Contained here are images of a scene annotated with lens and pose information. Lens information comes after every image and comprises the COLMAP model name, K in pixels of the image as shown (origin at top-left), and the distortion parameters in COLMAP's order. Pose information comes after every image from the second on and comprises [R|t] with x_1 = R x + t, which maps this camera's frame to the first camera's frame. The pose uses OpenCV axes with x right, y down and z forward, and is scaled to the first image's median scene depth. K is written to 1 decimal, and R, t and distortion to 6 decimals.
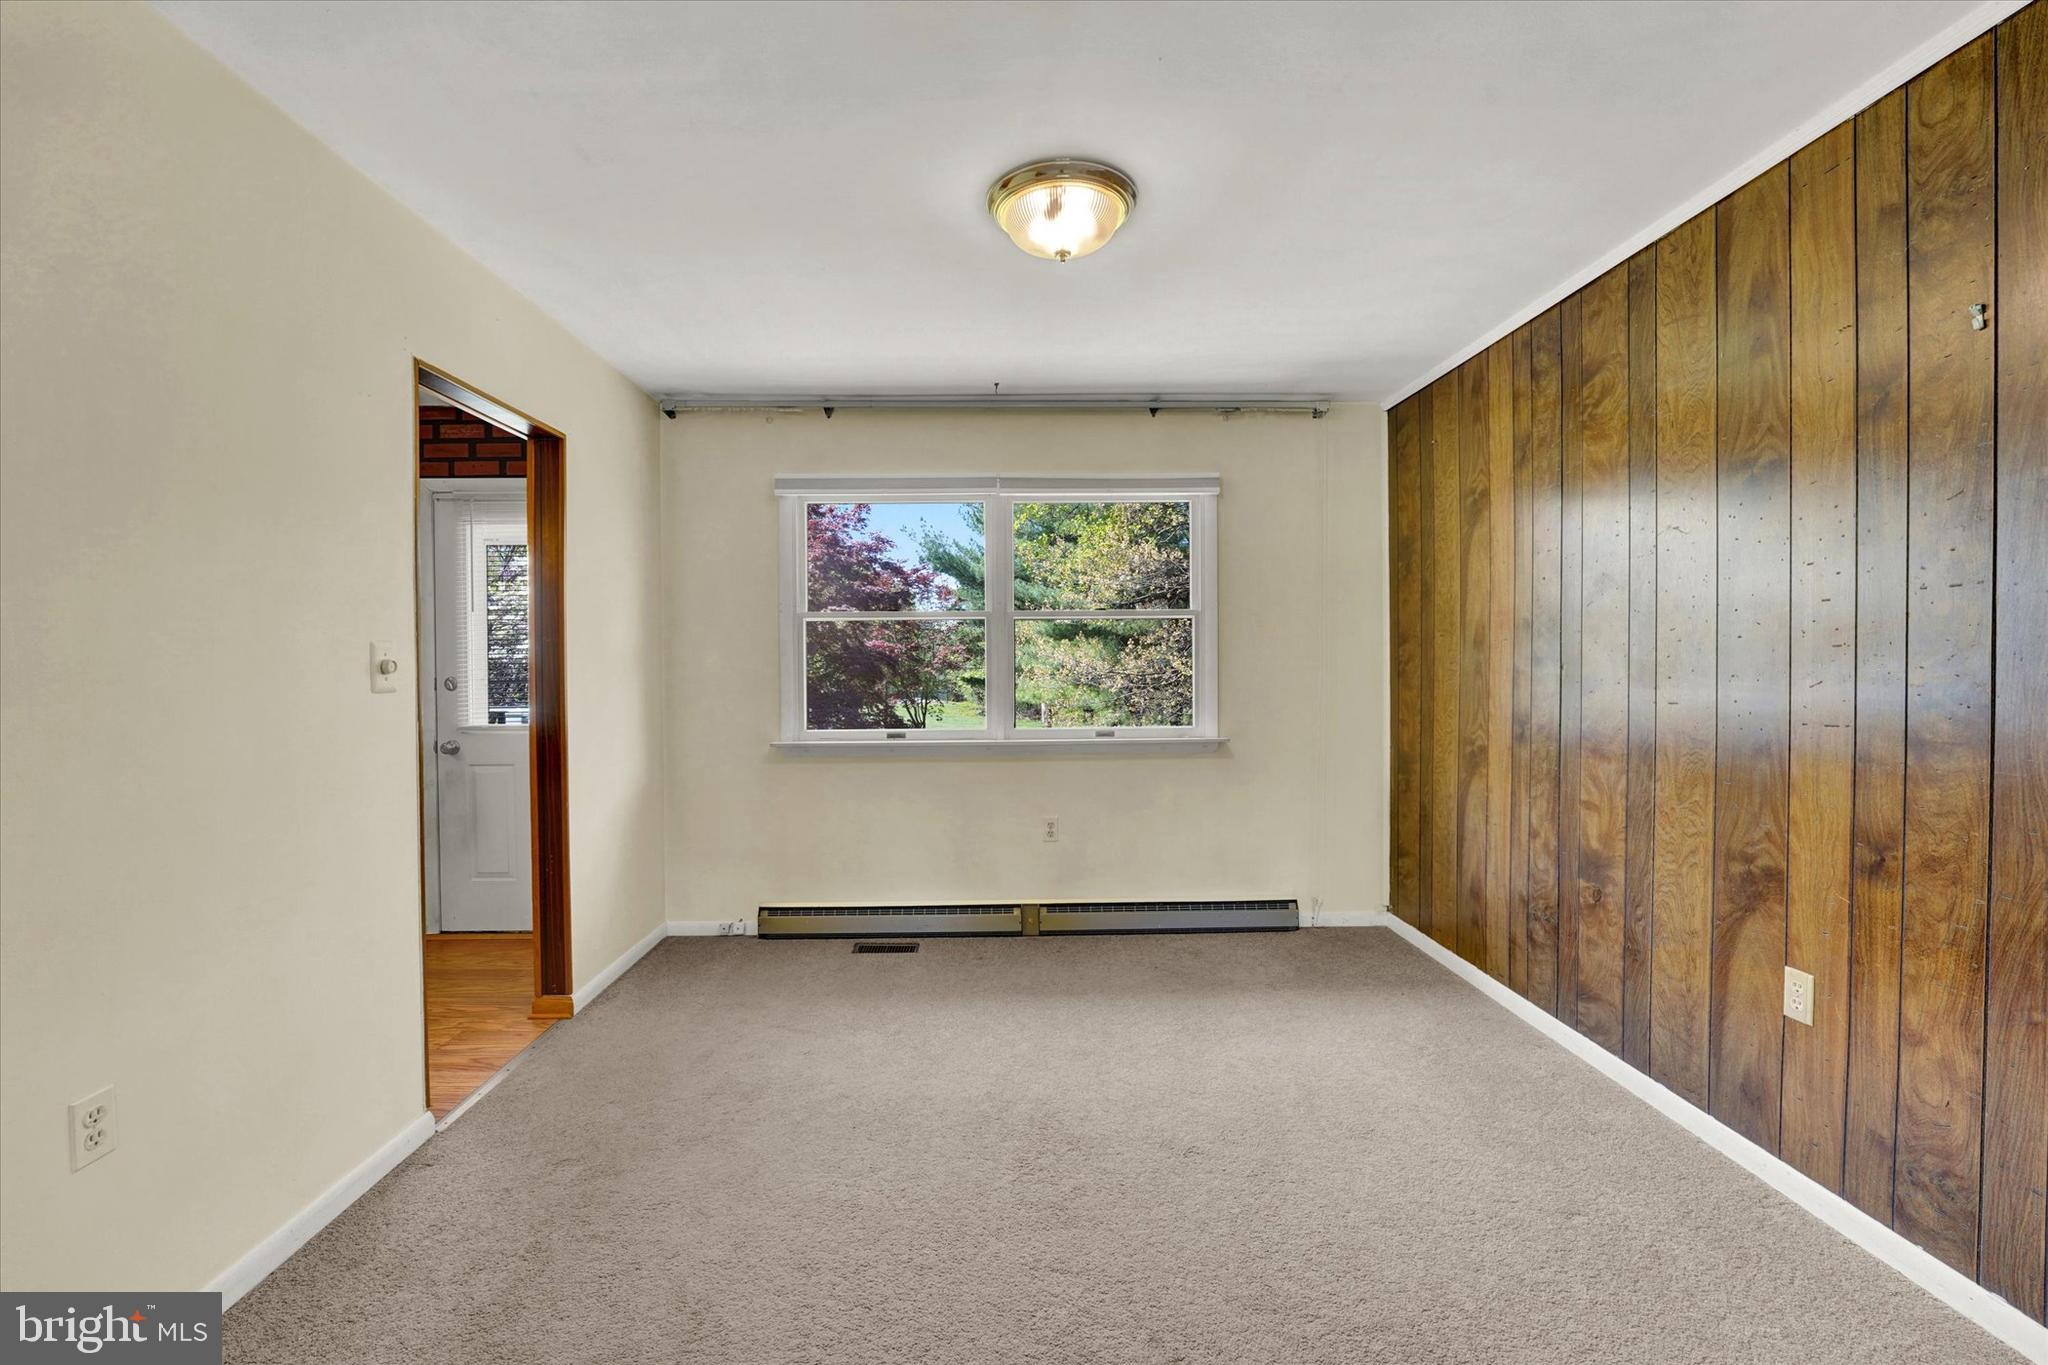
lens RADIAL K [[853.0, 0, 1009.5], [0, 853.0, 680.9], [0, 0, 1]] dist [-0.032302, 0.002964]
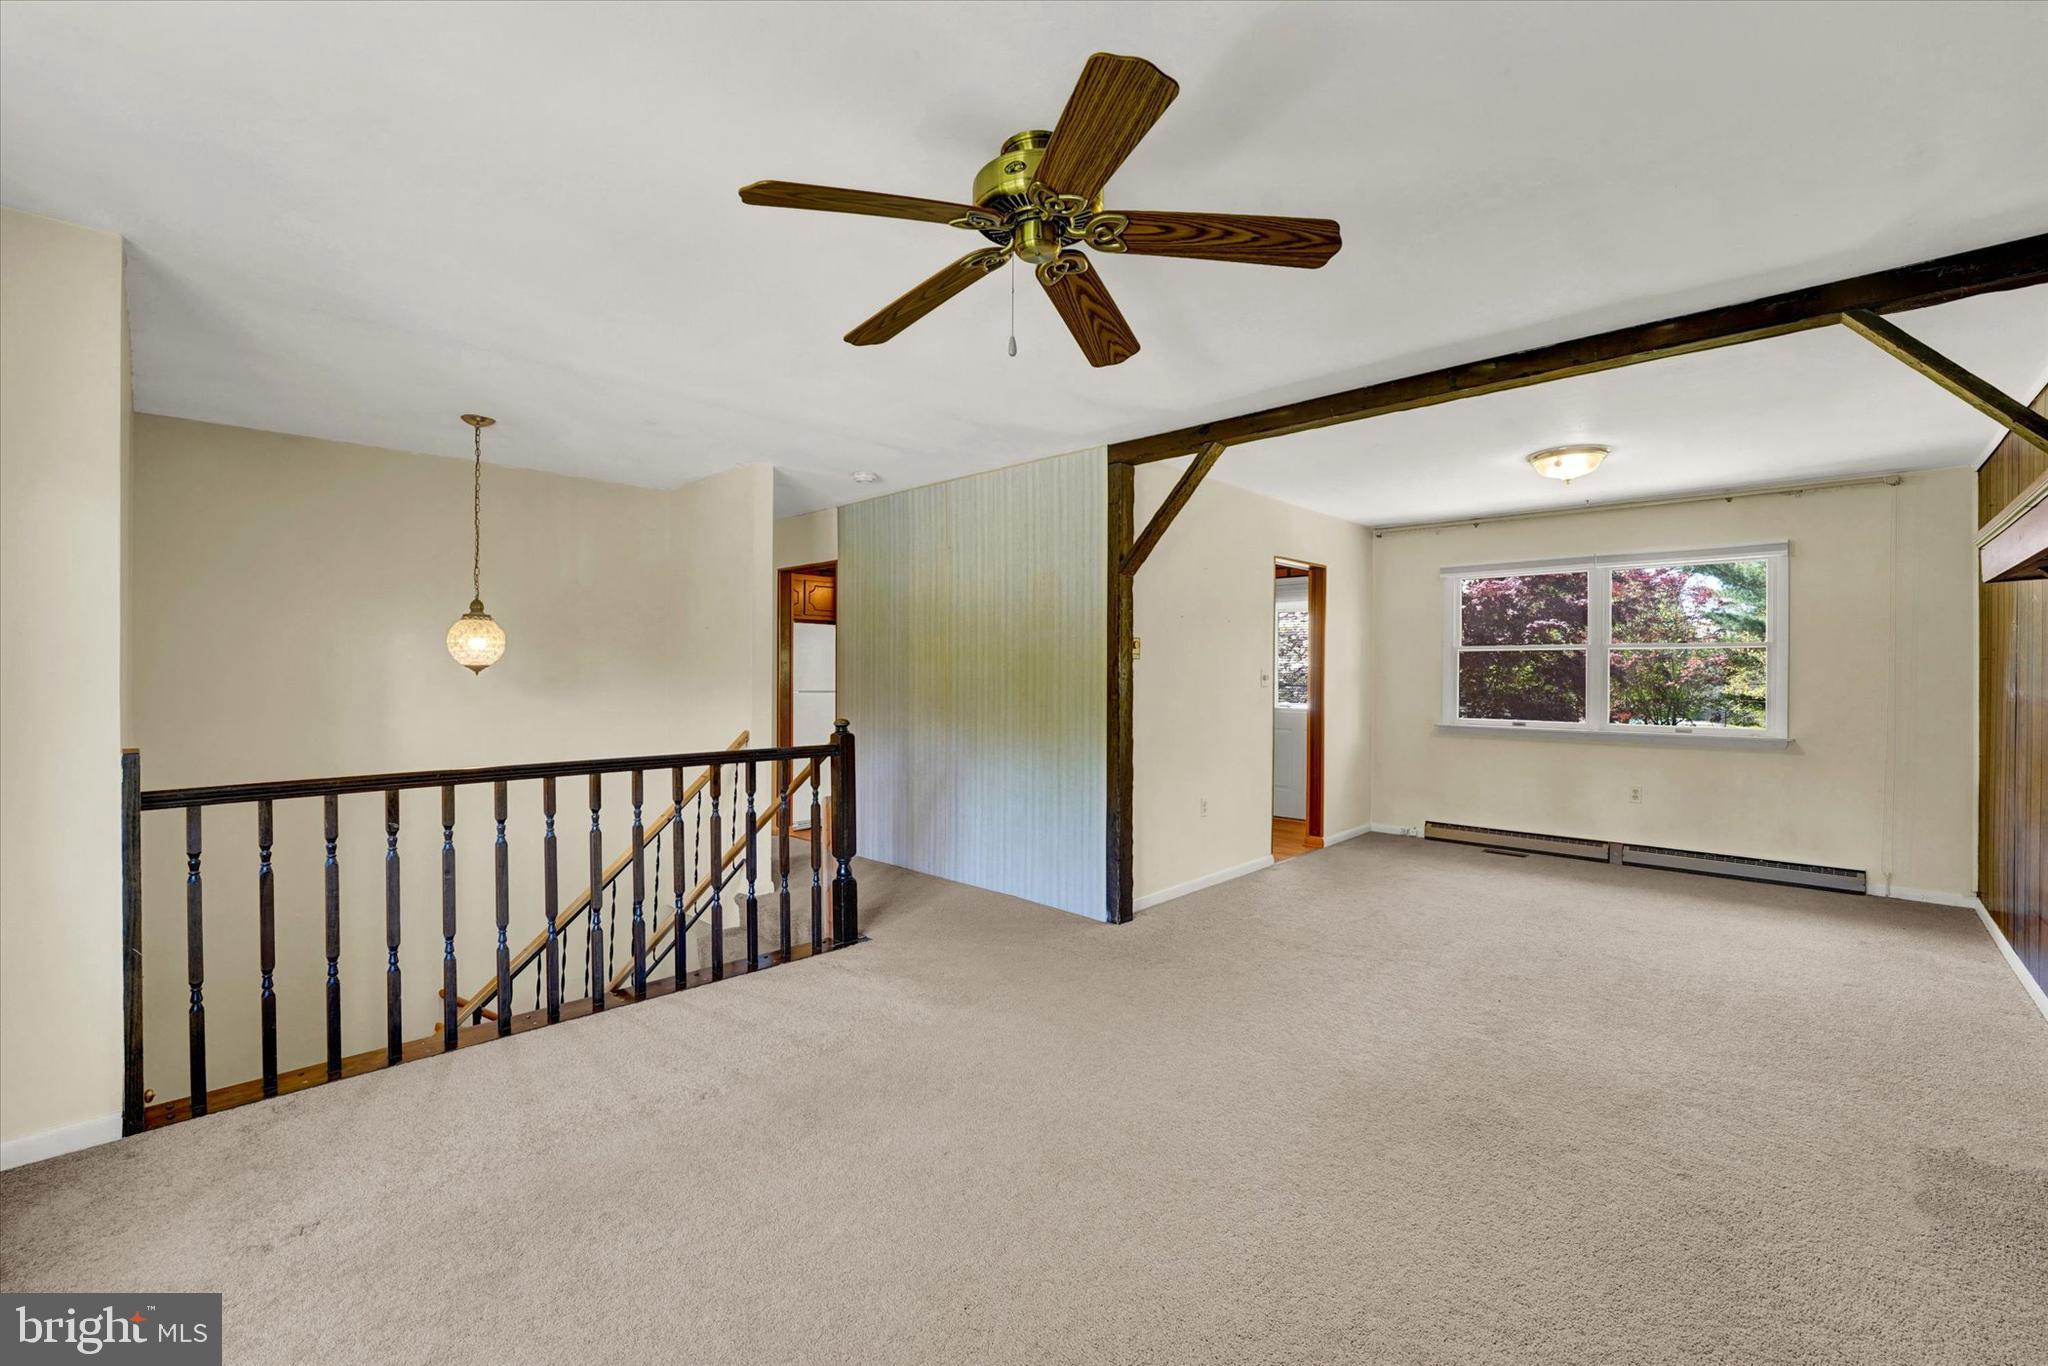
lens RADIAL K [[853.0, 0, 1009.5], [0, 853.0, 681.4], [0, 0, 1]] dist [-0.032302, 0.002964]
pose [[0.699842, 0.016619, -0.714104, 0.335834], [-0.023915, 0.999714, -0.000171, 0.008235], [0.713897, 0.017197, 0.700040, -0.806895]]
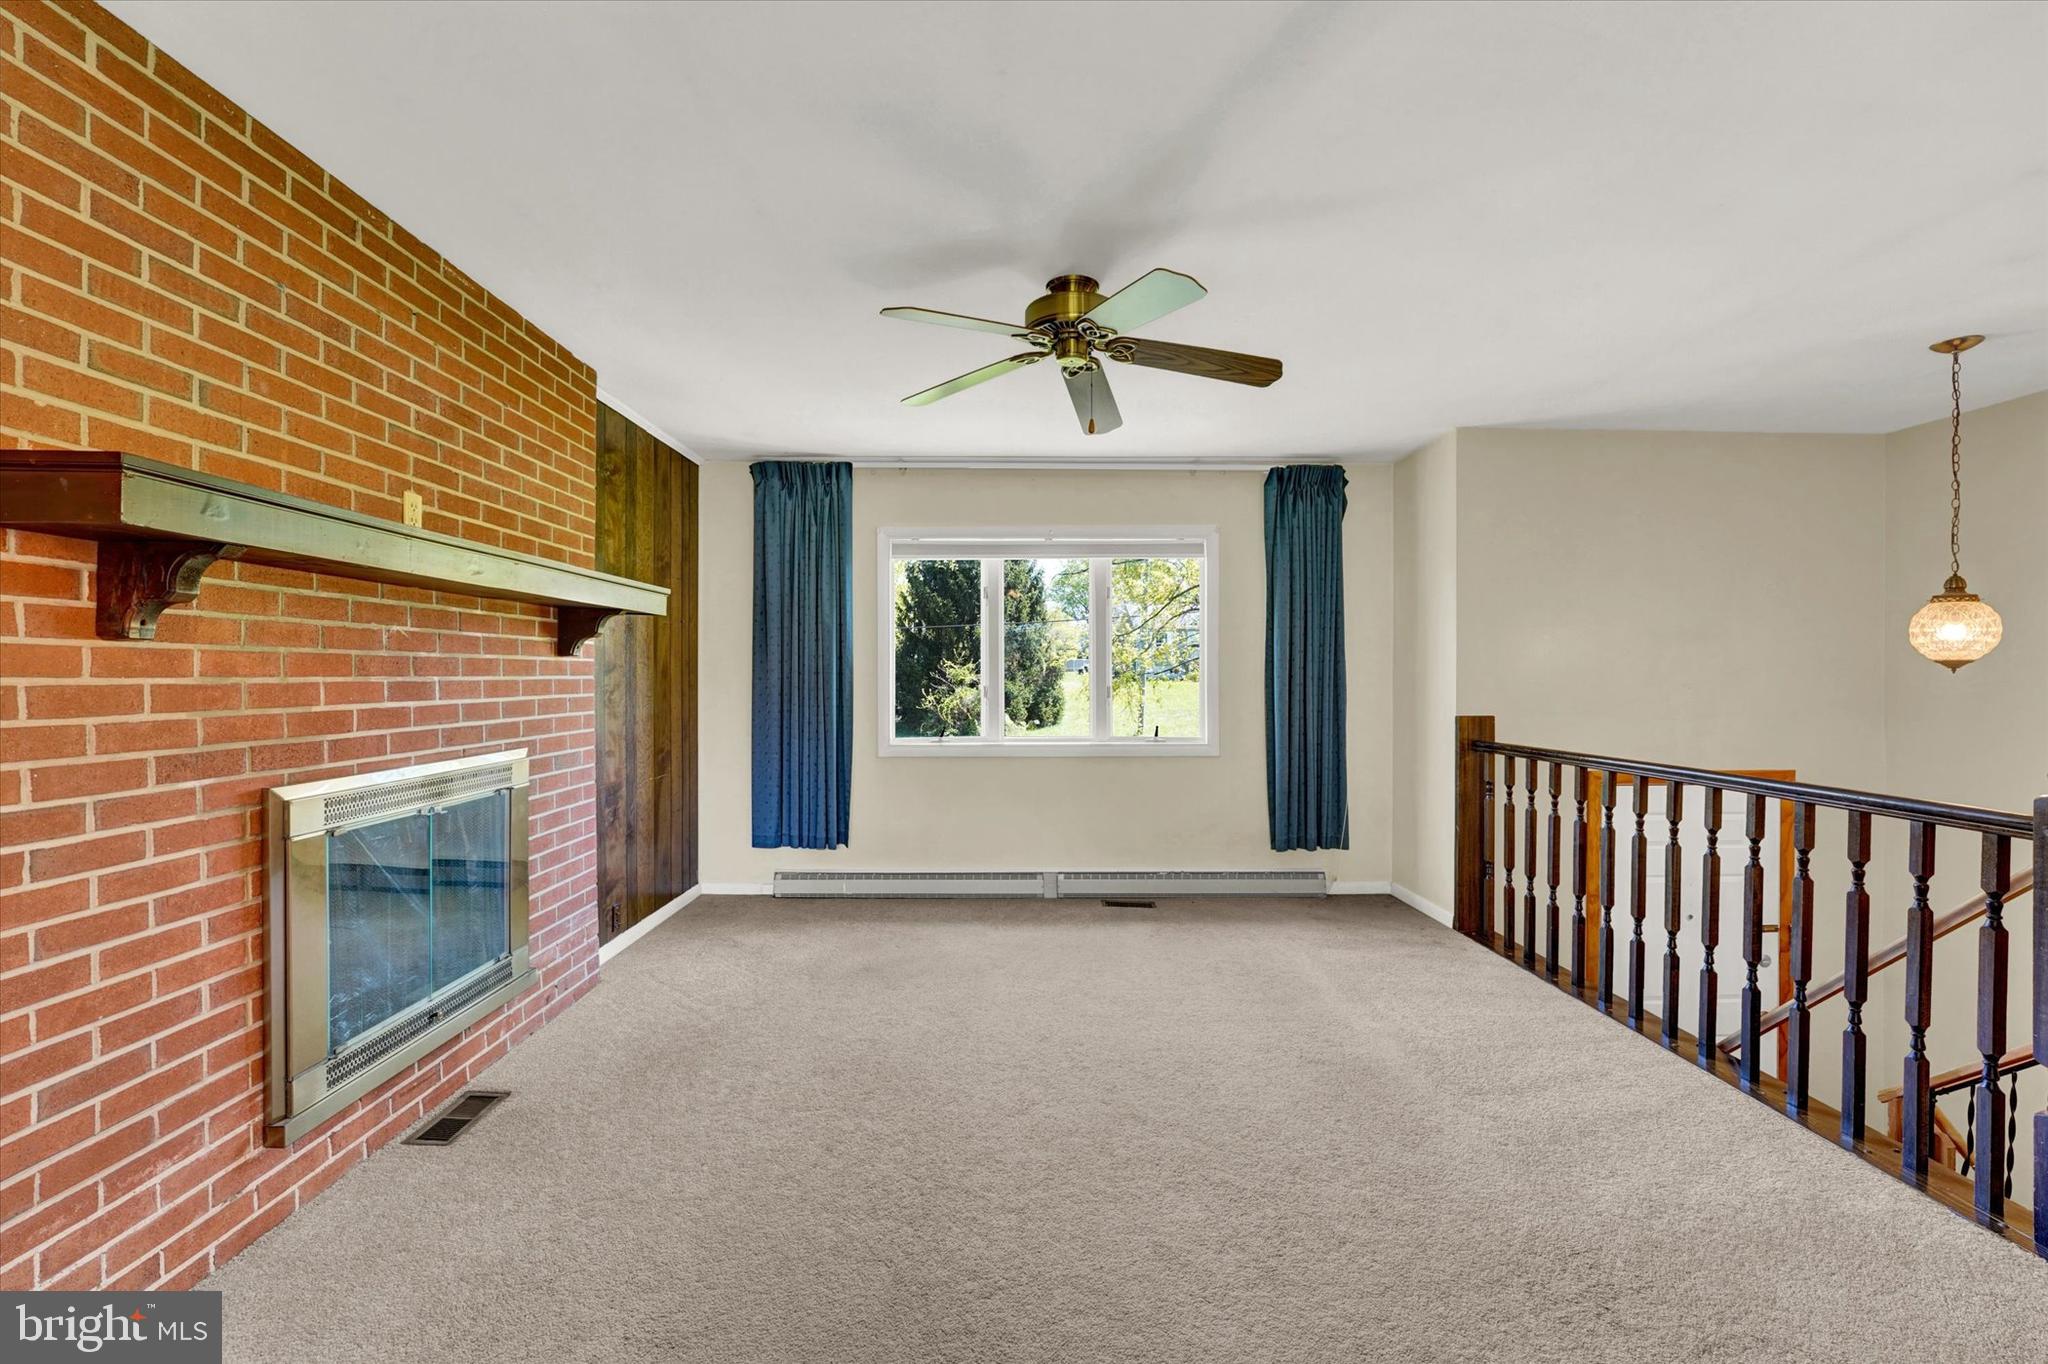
lens RADIAL K [[853.0, 0, 1009.5], [0, 853.0, 680.4], [0, 0, 1]] dist [-0.032302, 0.002964]
pose [[-0.999750, 0.004851, 0.021849, 0.016411], [0.005487, 0.999560, 0.029134, -0.005484], [-0.021698, 0.029247, -0.999337, 0.254015]]
